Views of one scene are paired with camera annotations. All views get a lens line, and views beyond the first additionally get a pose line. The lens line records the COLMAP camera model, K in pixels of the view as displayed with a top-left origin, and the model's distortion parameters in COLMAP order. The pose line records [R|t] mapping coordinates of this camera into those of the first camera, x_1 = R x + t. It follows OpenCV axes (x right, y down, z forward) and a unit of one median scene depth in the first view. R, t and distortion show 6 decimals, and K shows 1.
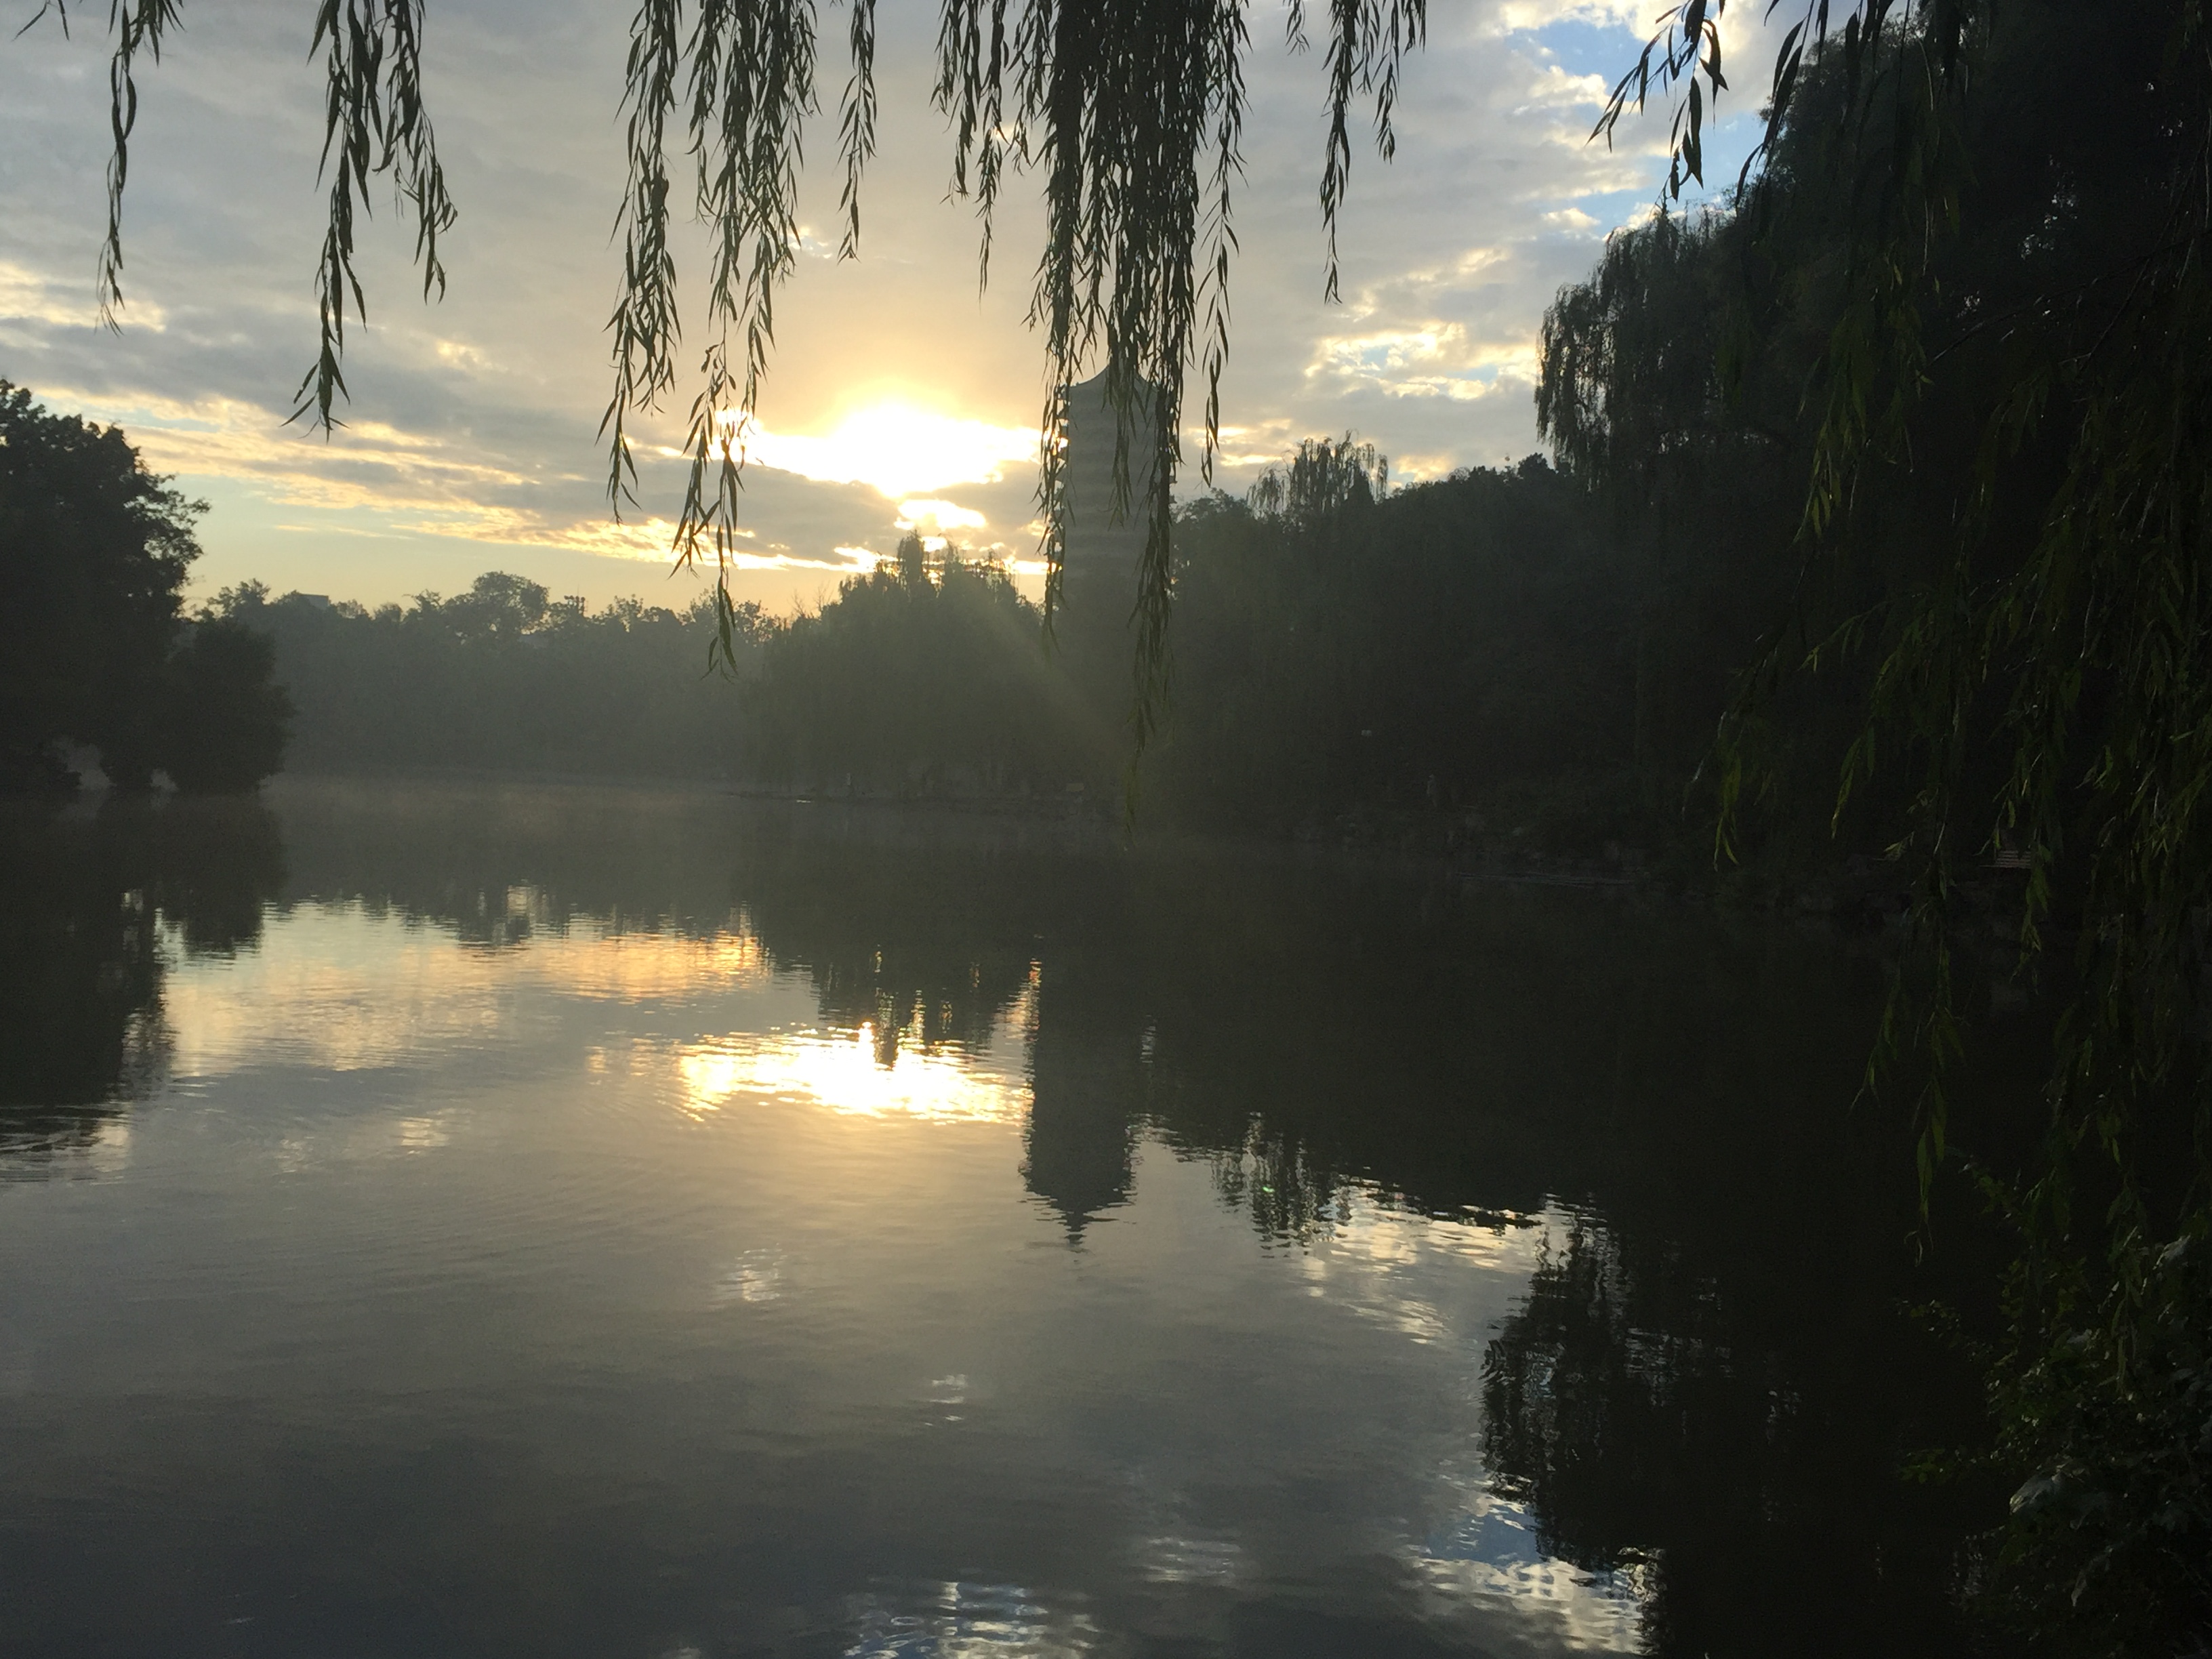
lens RADIAL K [[2321.3, 0, 1106.0], [0, 2321.3, 829.5], [0, 0, 1]] dist [0.085945, -0.124130]
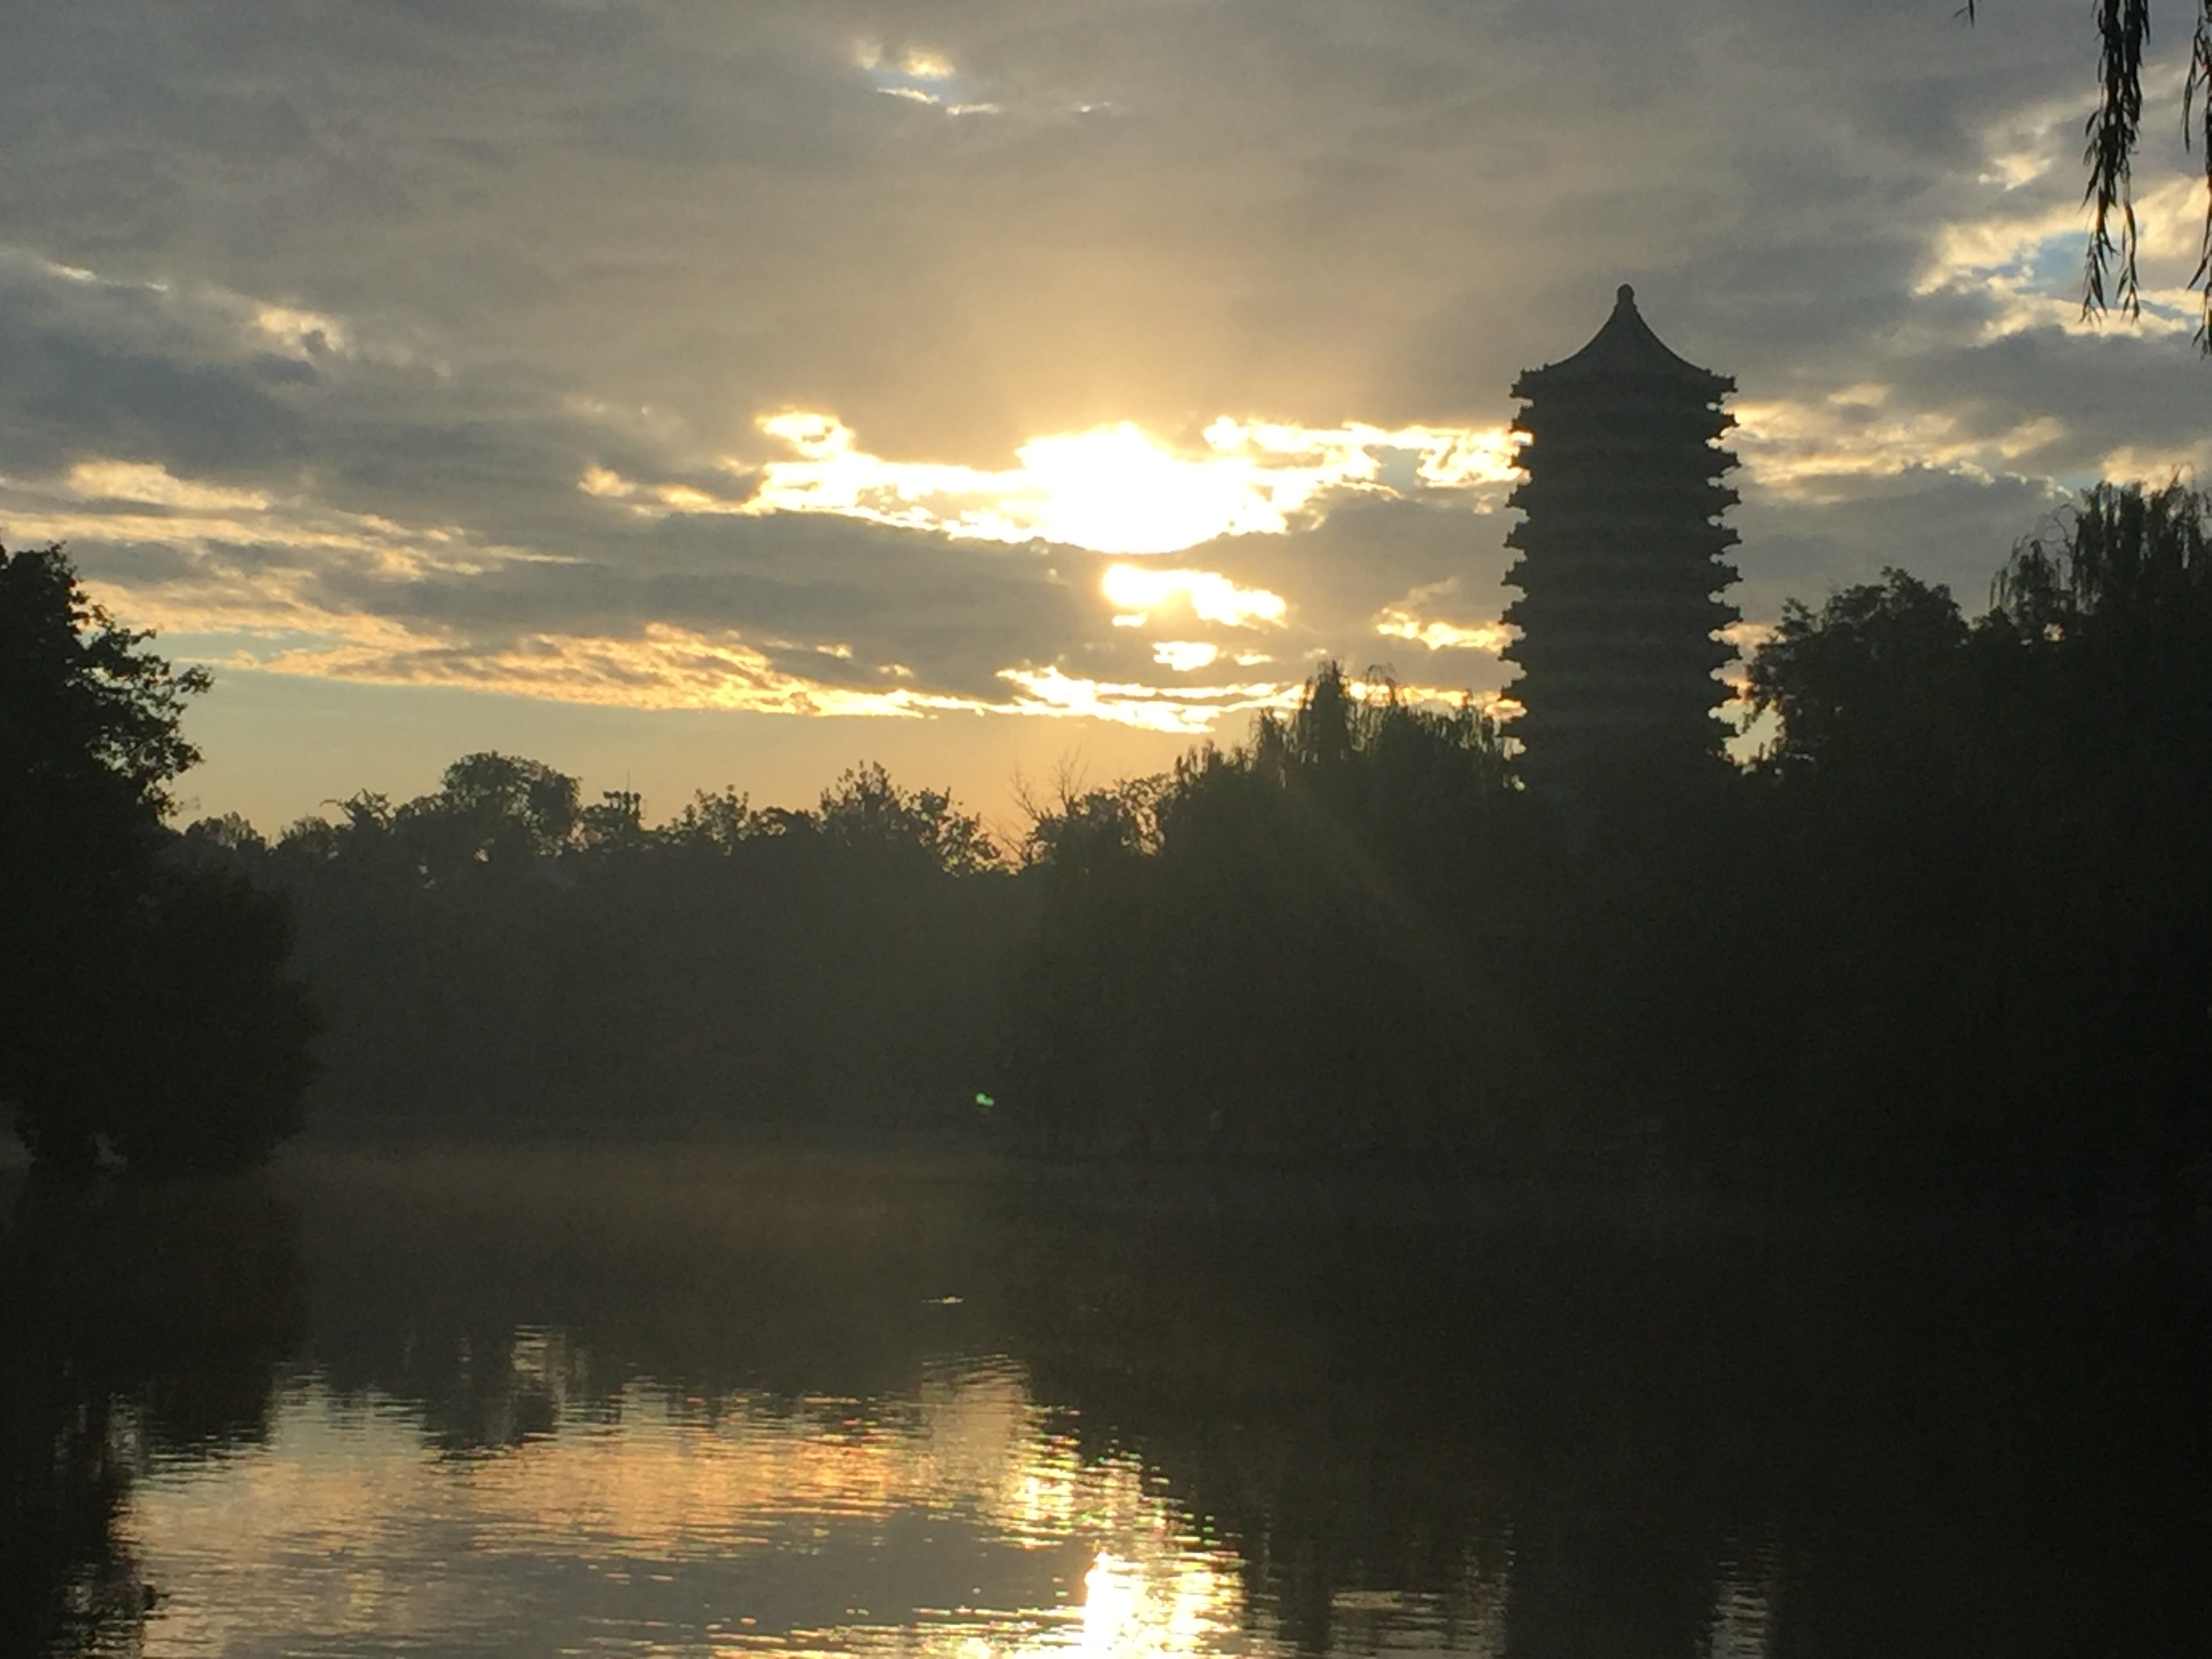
lens RADIAL K [[4600.8, 0, 1120.1], [0, 4600.8, 906.7], [0, 0, 1]] dist [0.100861, 0.163029]
pose [[0.995833, -0.027510, -0.086947, -0.030664], [0.021699, 0.997511, -0.067091, 0.000349], [0.088576, 0.064925, 0.993951, -0.064138]]
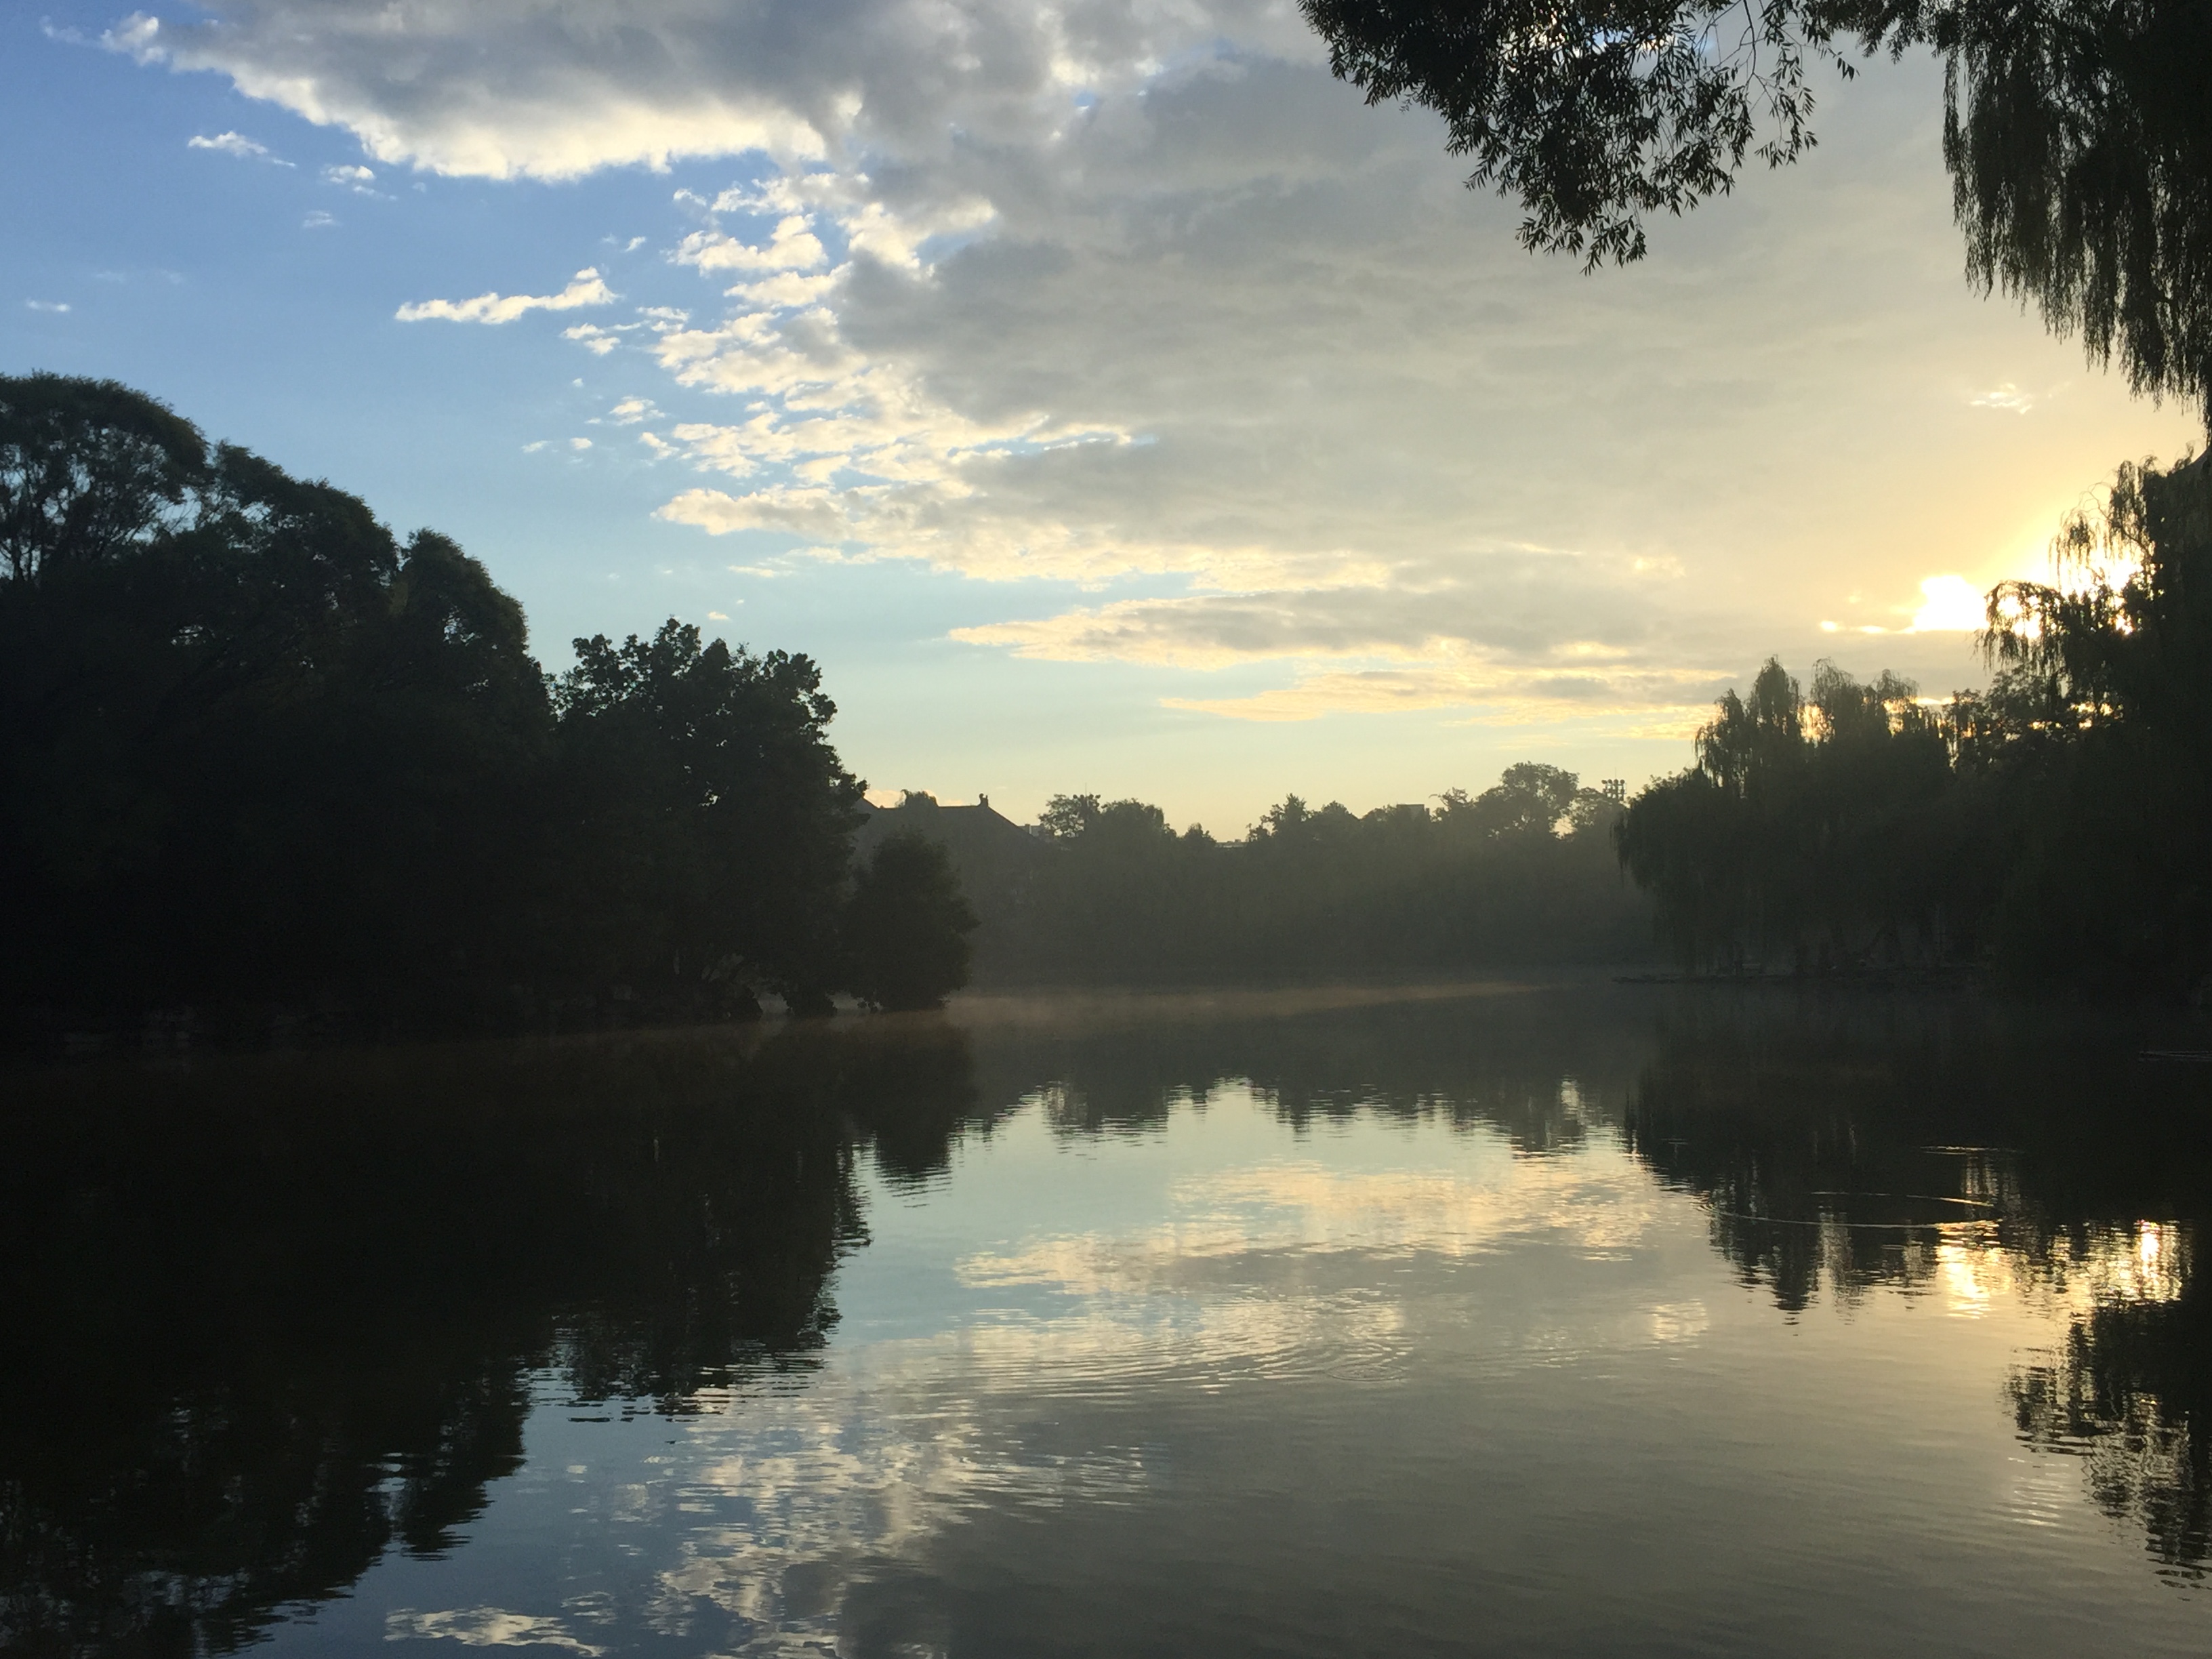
lens RADIAL K [[2237.4, 0, 1106.0], [0, 2237.4, 829.5], [0, 0, 1]] dist [0.051520, -0.007945]
pose [[0.856587, -0.087148, -0.508590, 0.089810], [0.043936, 0.994373, -0.096390, 0.001068], [0.514129, 0.060221, 0.855596, 0.140437]]
